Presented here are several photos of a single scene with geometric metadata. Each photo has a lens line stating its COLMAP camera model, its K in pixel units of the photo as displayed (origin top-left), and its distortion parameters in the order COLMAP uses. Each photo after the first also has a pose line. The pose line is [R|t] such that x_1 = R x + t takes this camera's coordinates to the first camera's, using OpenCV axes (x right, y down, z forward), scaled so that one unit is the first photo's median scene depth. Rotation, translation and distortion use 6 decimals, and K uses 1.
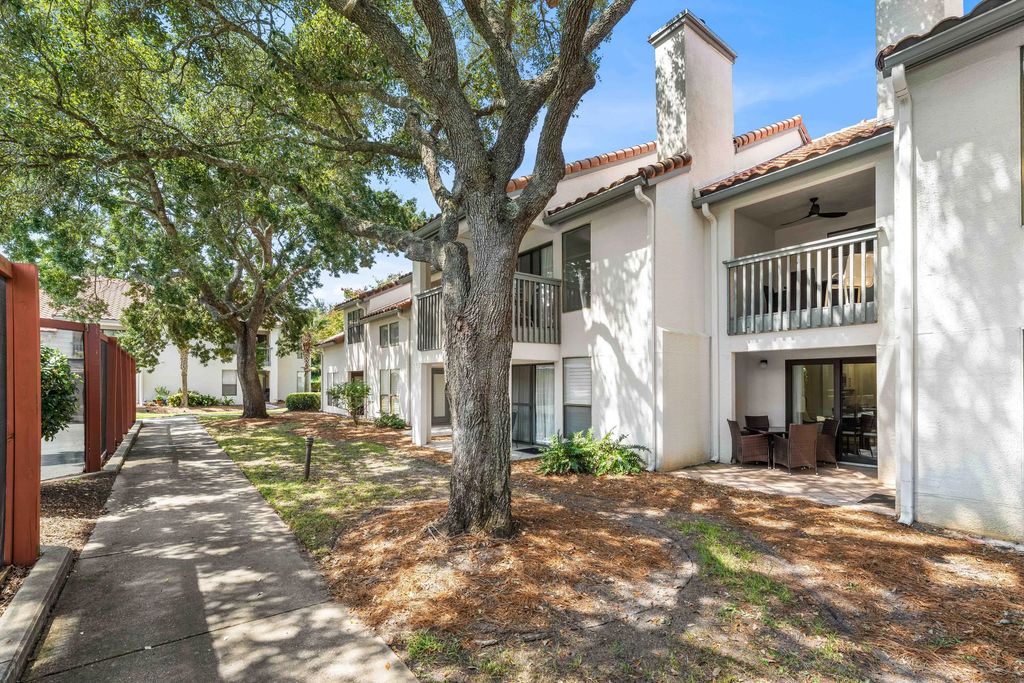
lens RADIAL K [[452.0, 0, 510.2], [0, 452.0, 378.3], [0, 0, 1]] dist [-0.009369, 0.000347]
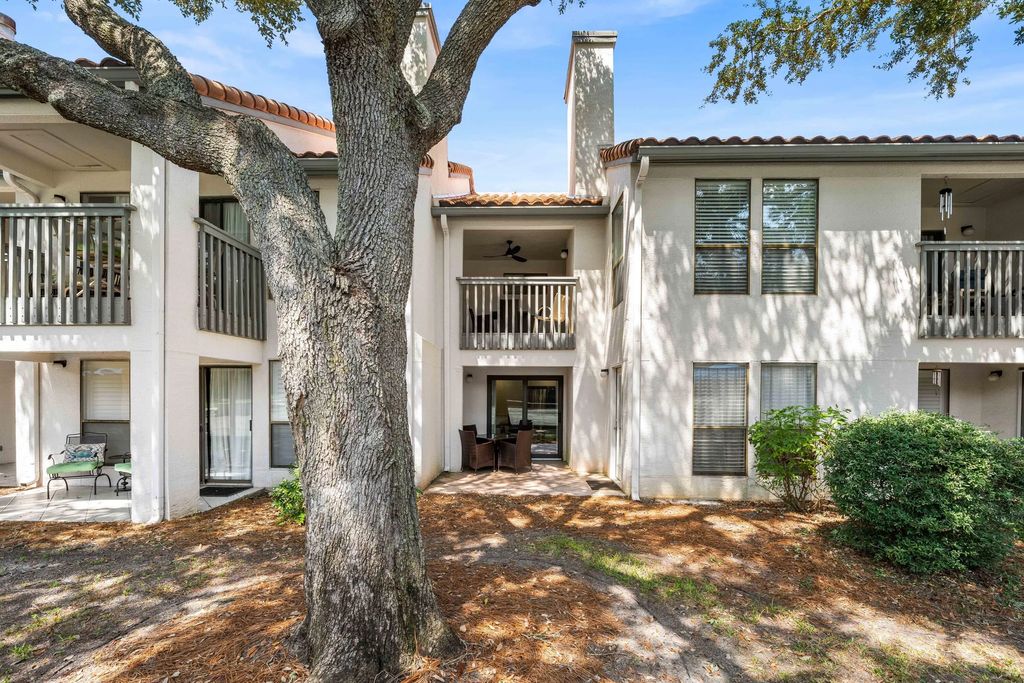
lens RADIAL K [[421.8, 0, 513.6], [0, 421.8, 399.9], [0, 0, 1]] dist [-0.001972, -0.000133]
pose [[0.630058, -0.008398, 0.776503, -0.257052], [-0.012982, 0.999688, 0.021346, -0.001873], [-0.776440, -0.023530, 0.629752, 0.367799]]
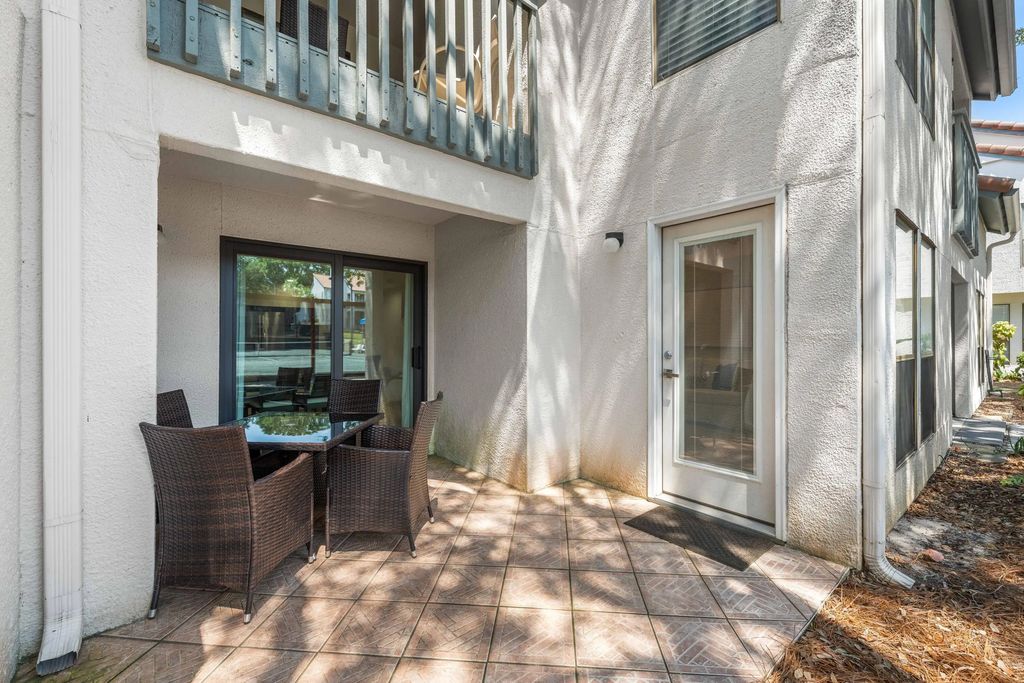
lens RADIAL K [[430.5, 0, 510.4], [0, 430.5, 335.5], [0, 0, 1]] dist [-0.001988, -0.000178]
pose [[-0.030854, 0.004387, 0.999514, 0.337382], [-0.007759, 0.999959, -0.004628, 0.057512], [-0.999494, -0.007898, -0.030818, 1.060141]]
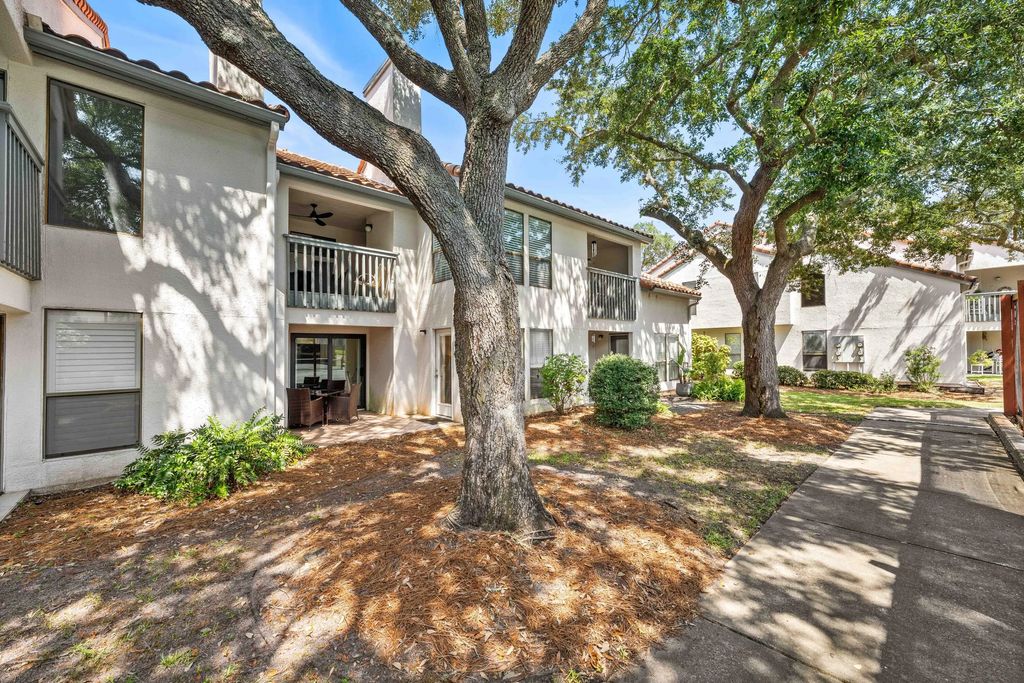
lens RADIAL K [[384.6, 0, 502.9], [0, 384.6, 347.9], [0, 0, 1]] dist [0.001576, -0.000032]
pose [[-0.061444, 0.006208, 0.998091, -0.553487], [0.001691, 0.999980, -0.006115, 0.005249], [-0.998109, 0.001312, -0.061454, 0.722580]]
